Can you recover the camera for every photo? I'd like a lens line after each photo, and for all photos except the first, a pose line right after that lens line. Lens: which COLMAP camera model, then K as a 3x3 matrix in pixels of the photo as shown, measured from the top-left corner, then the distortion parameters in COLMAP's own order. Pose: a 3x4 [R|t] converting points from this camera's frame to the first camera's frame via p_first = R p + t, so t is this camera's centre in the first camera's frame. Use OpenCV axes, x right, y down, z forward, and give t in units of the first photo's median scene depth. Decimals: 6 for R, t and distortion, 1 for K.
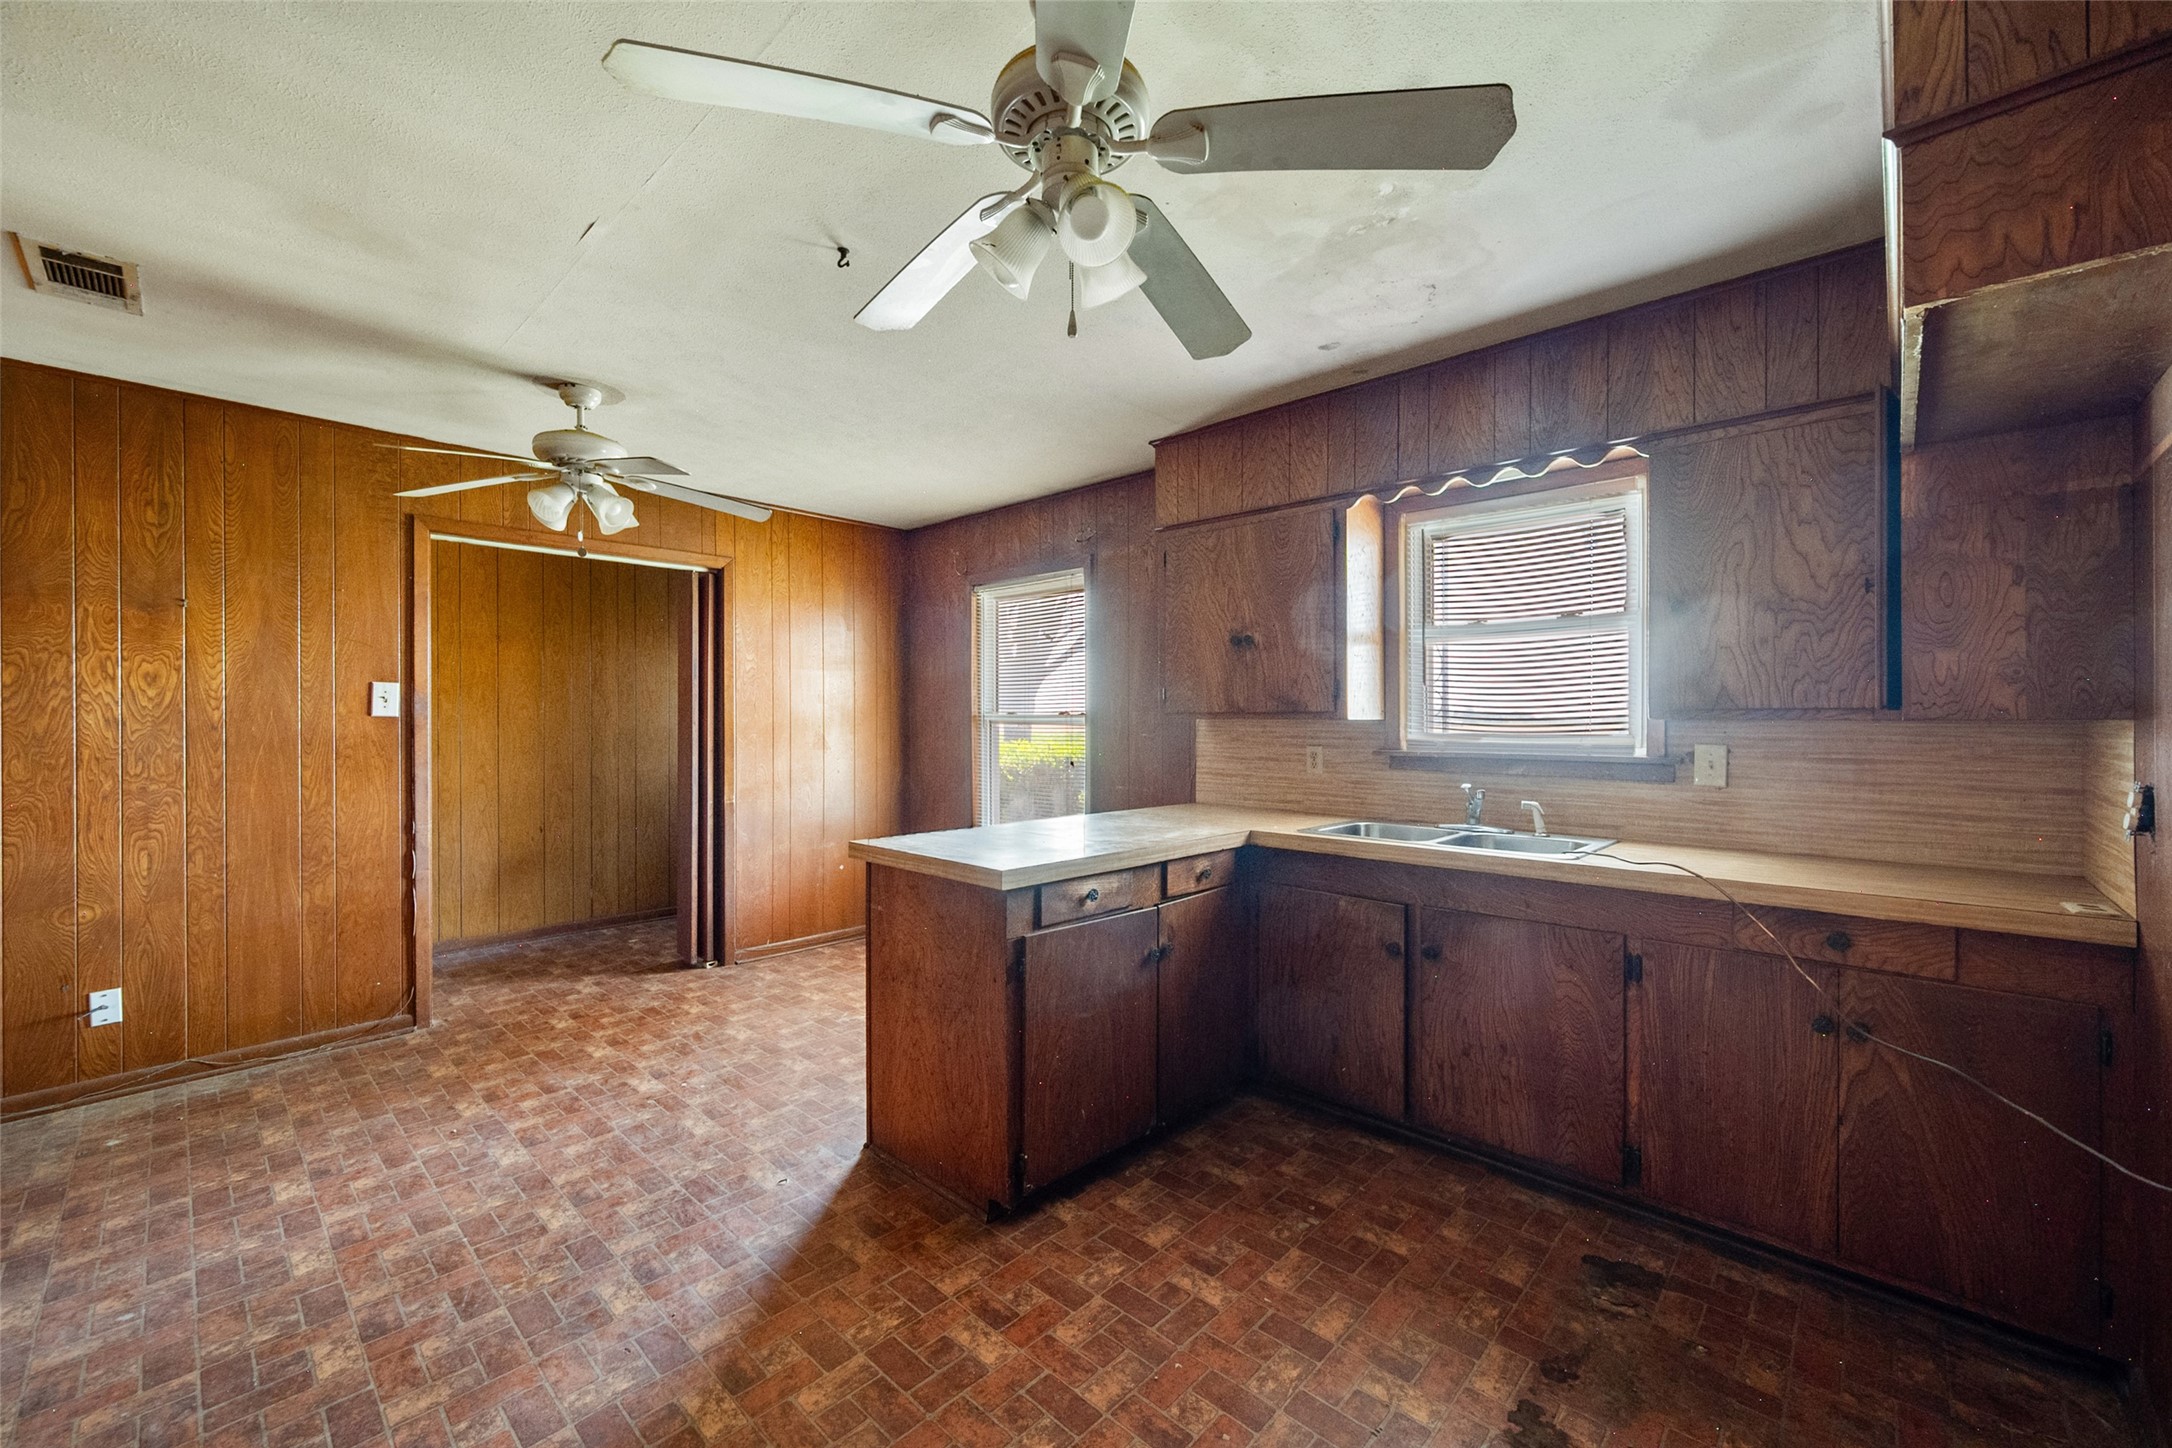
lens RADIAL K [[862.6, 0, 1082.2], [0, 862.6, 721.6], [0, 0, 1]] dist [-0.001241, 0.000772]
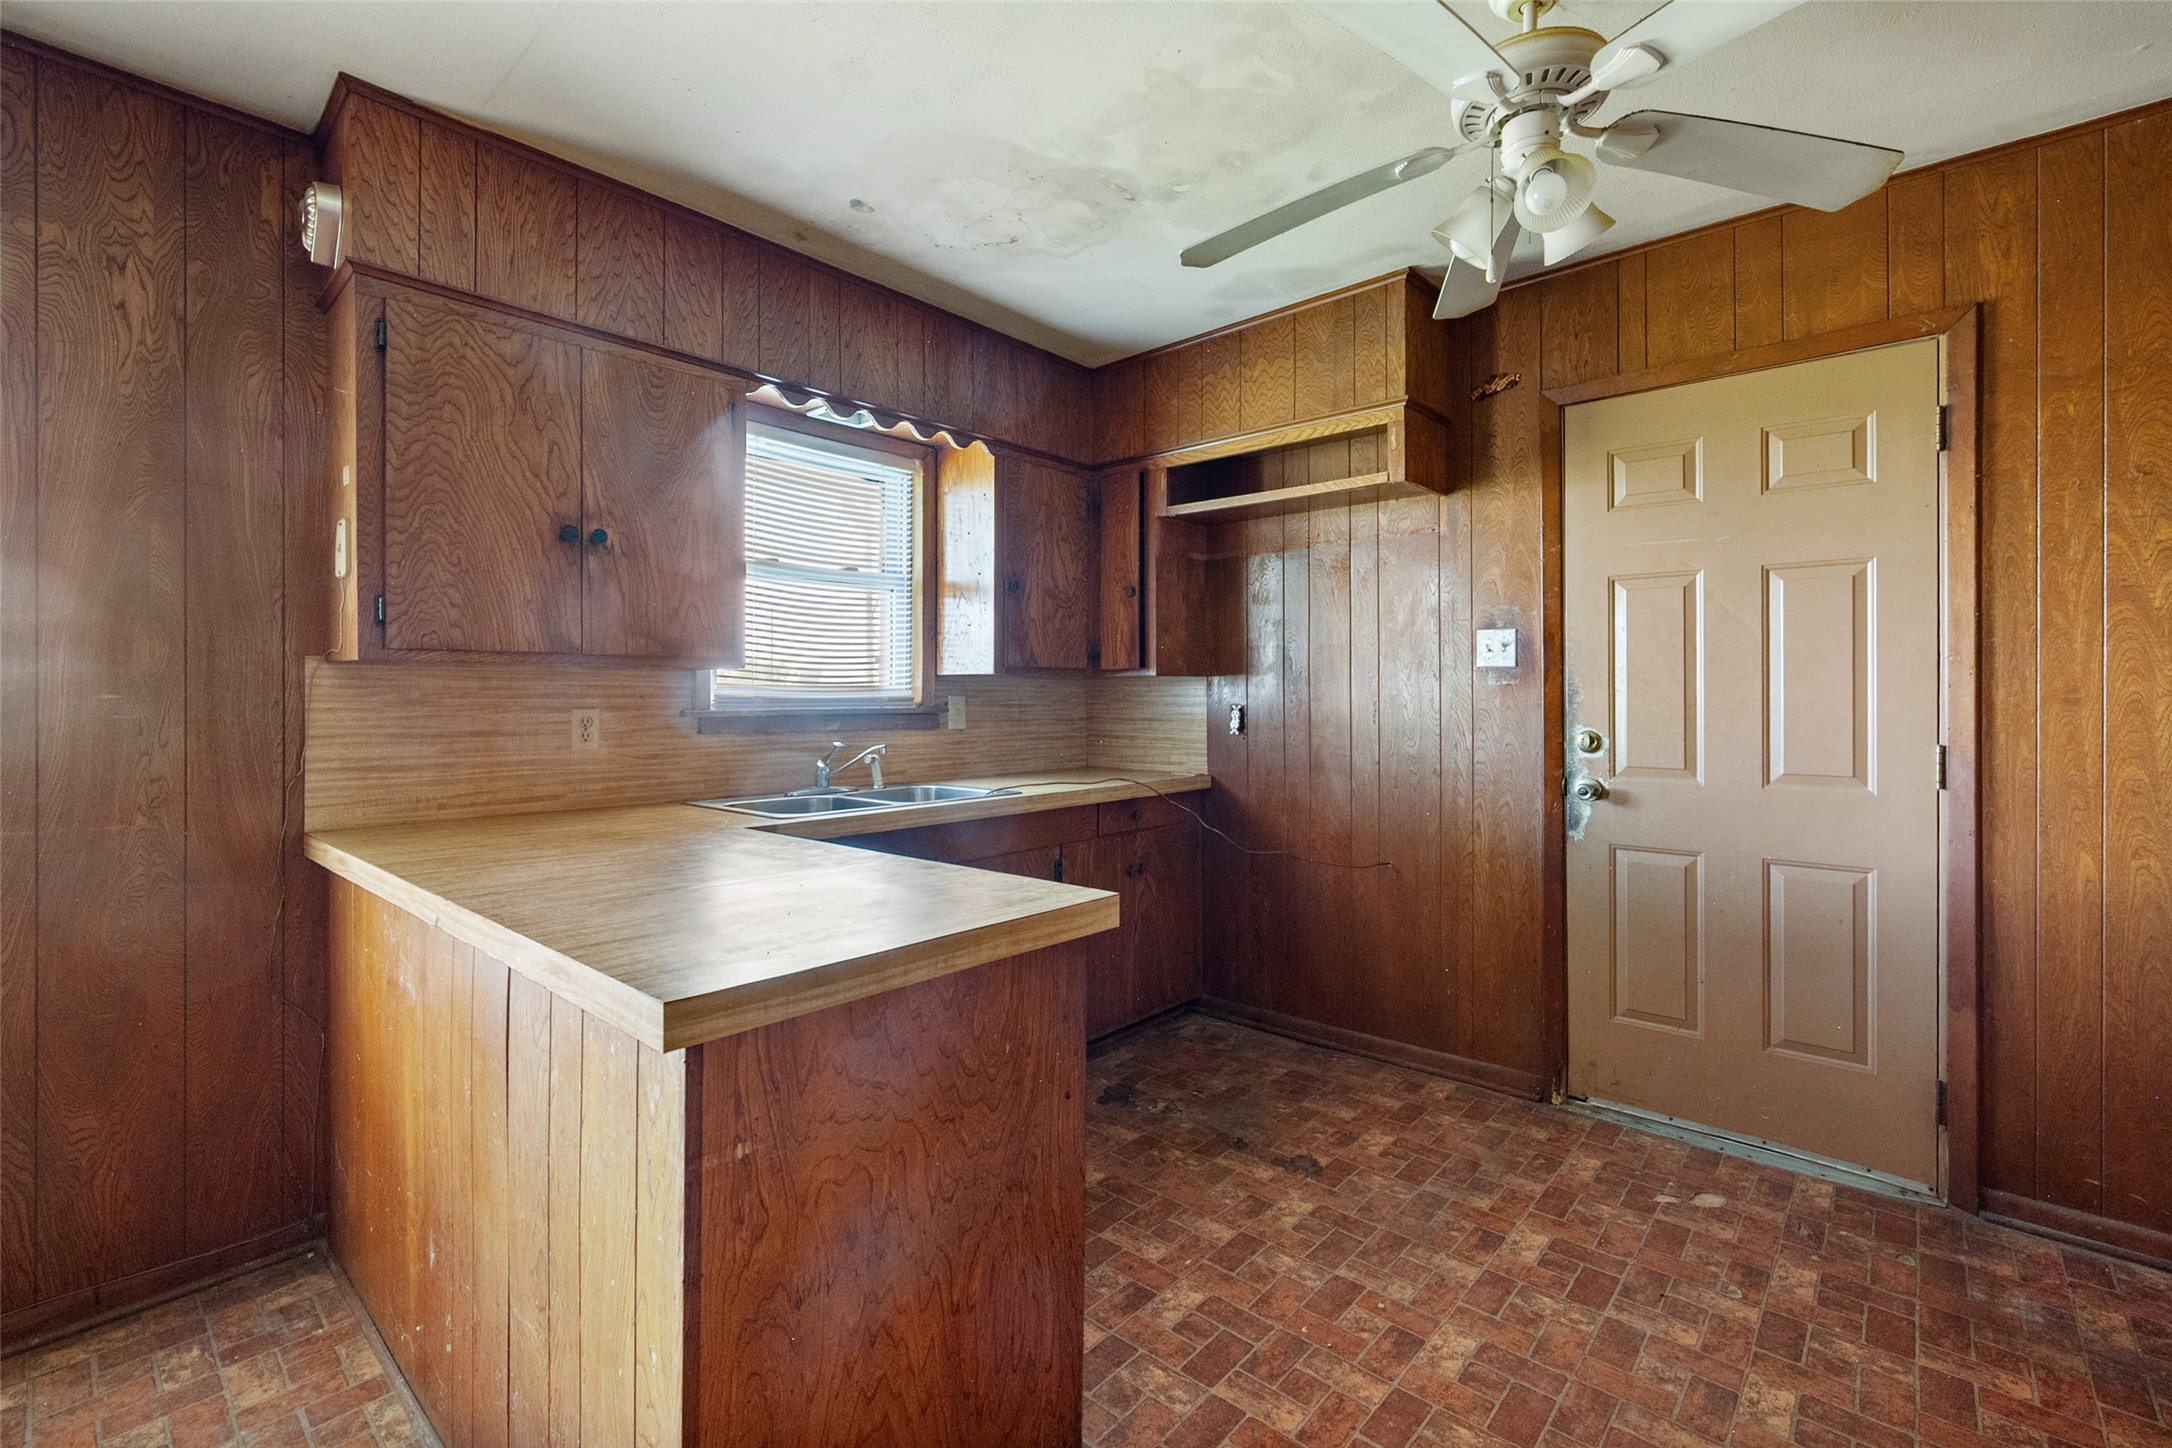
lens RADIAL K [[936.4, 0, 1085.7], [0, 936.4, 689.3], [0, 0, 1]] dist [-0.000323, 0.000066]
pose [[-0.026046, 0.004716, 0.999650, -0.682089], [0.003733, 0.999982, -0.004620, 0.026415], [-0.999654, 0.003611, -0.026063, 0.929941]]
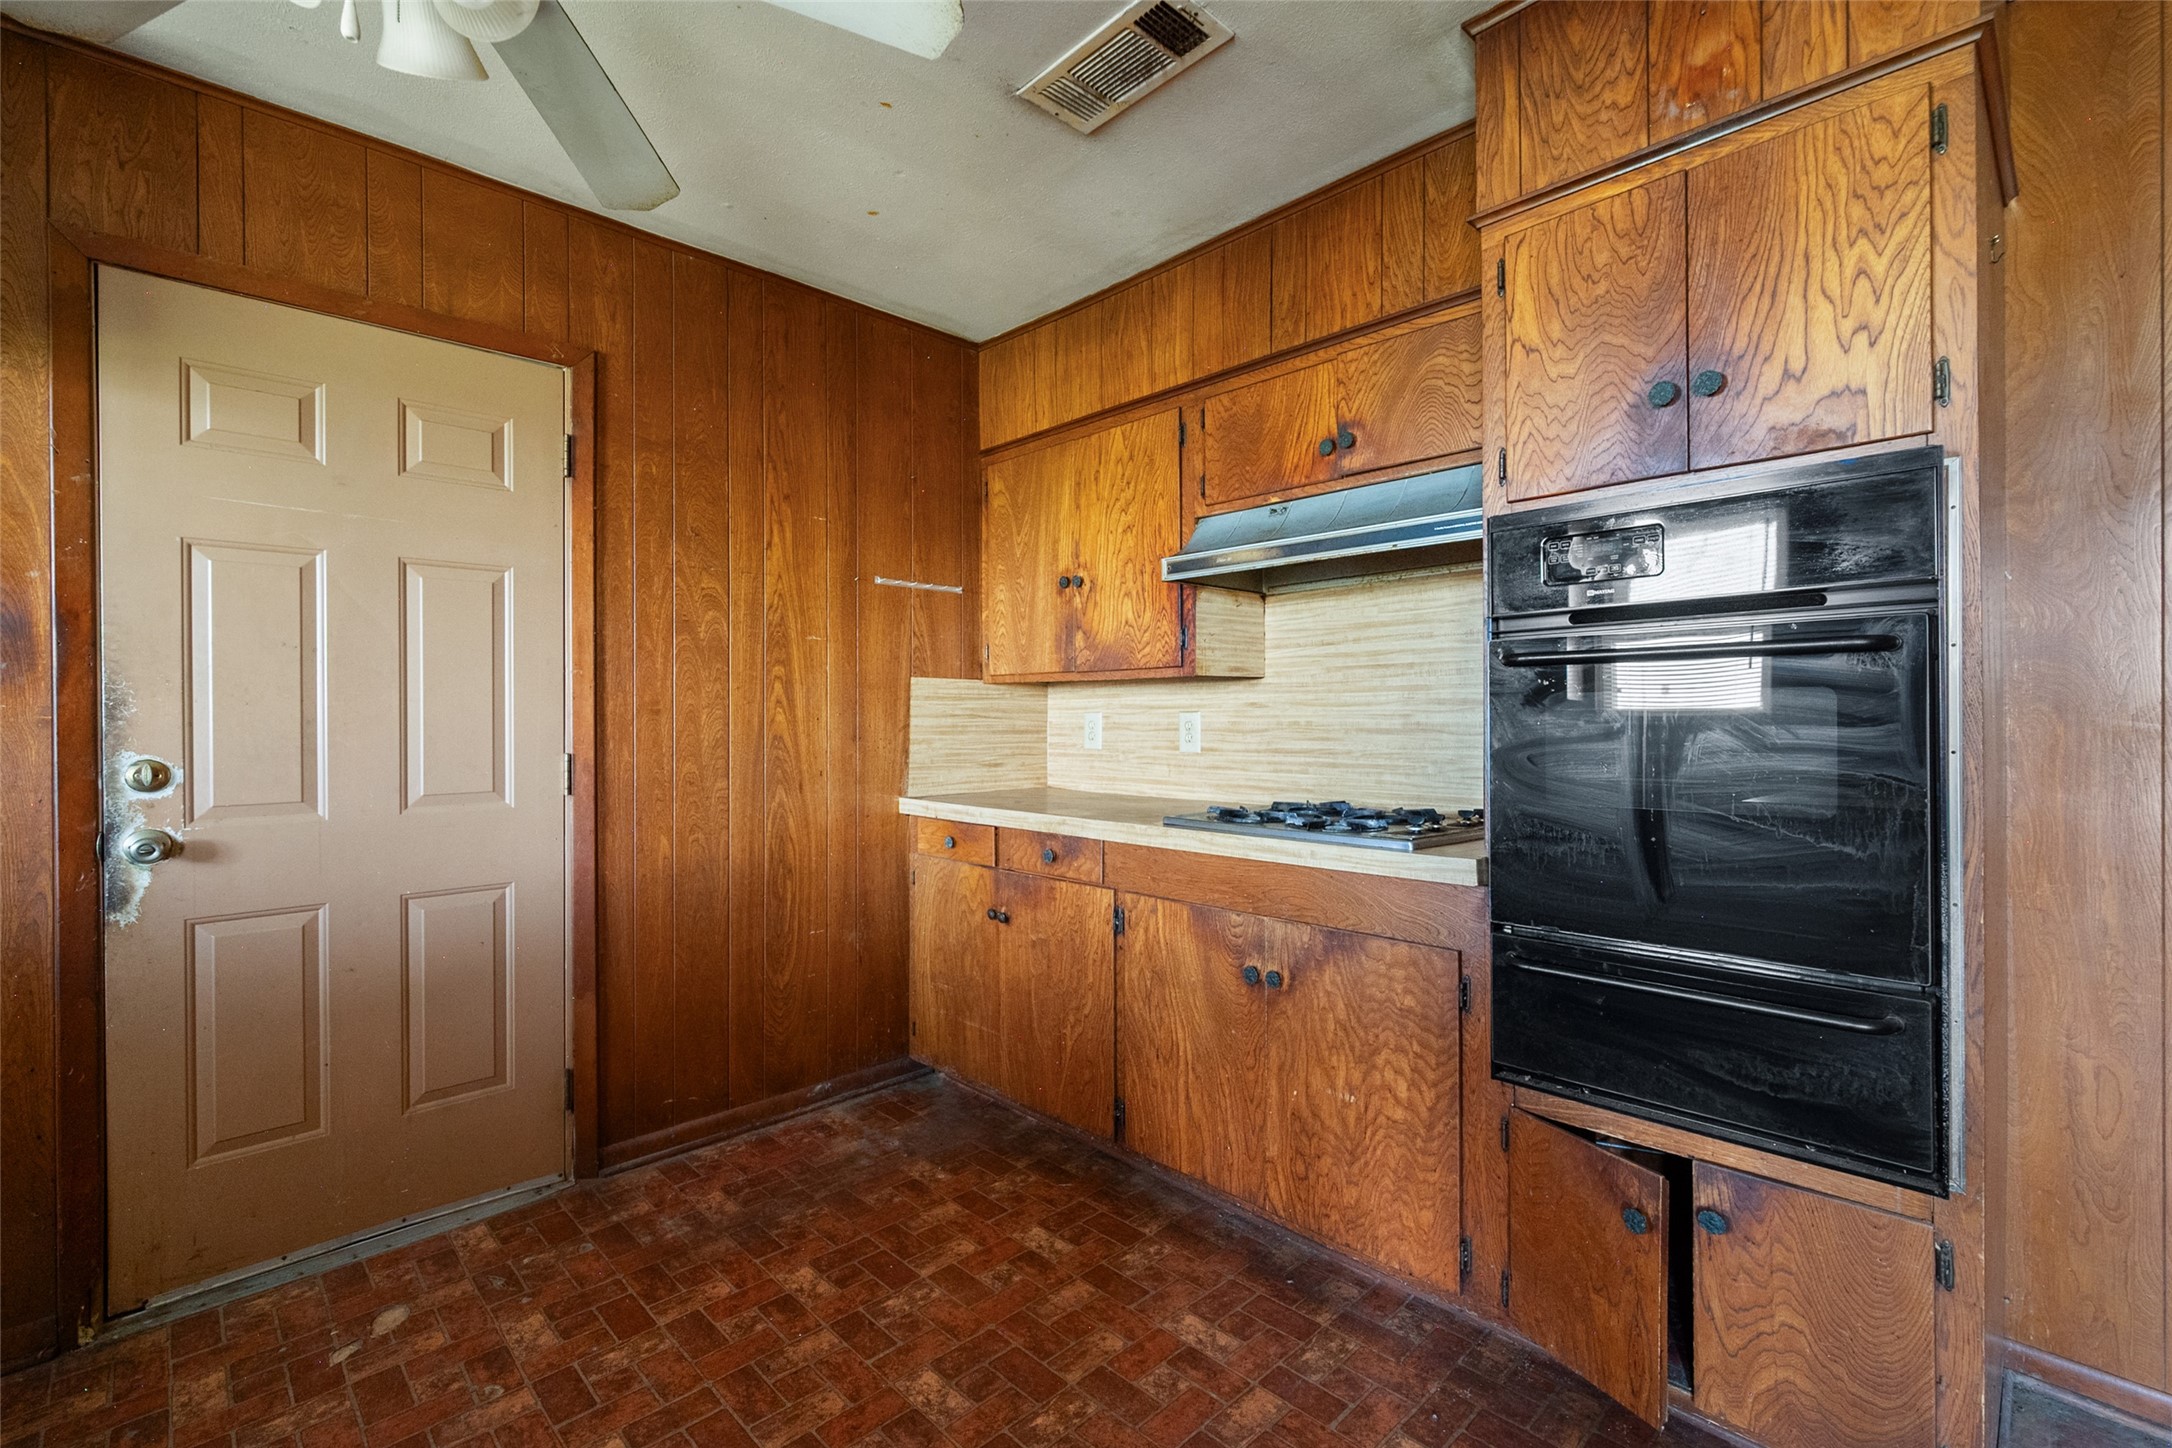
lens RADIAL K [[949.2, 0, 1084.7], [0, 949.2, 722.7], [0, 0, 1]] dist [-0.003039, 0.000550]
pose [[-0.998951, 0.006211, 0.045364, -0.361985], [0.006852, 0.999879, 0.013987, 0.037150], [-0.045272, 0.014284, -0.998873, 1.033497]]
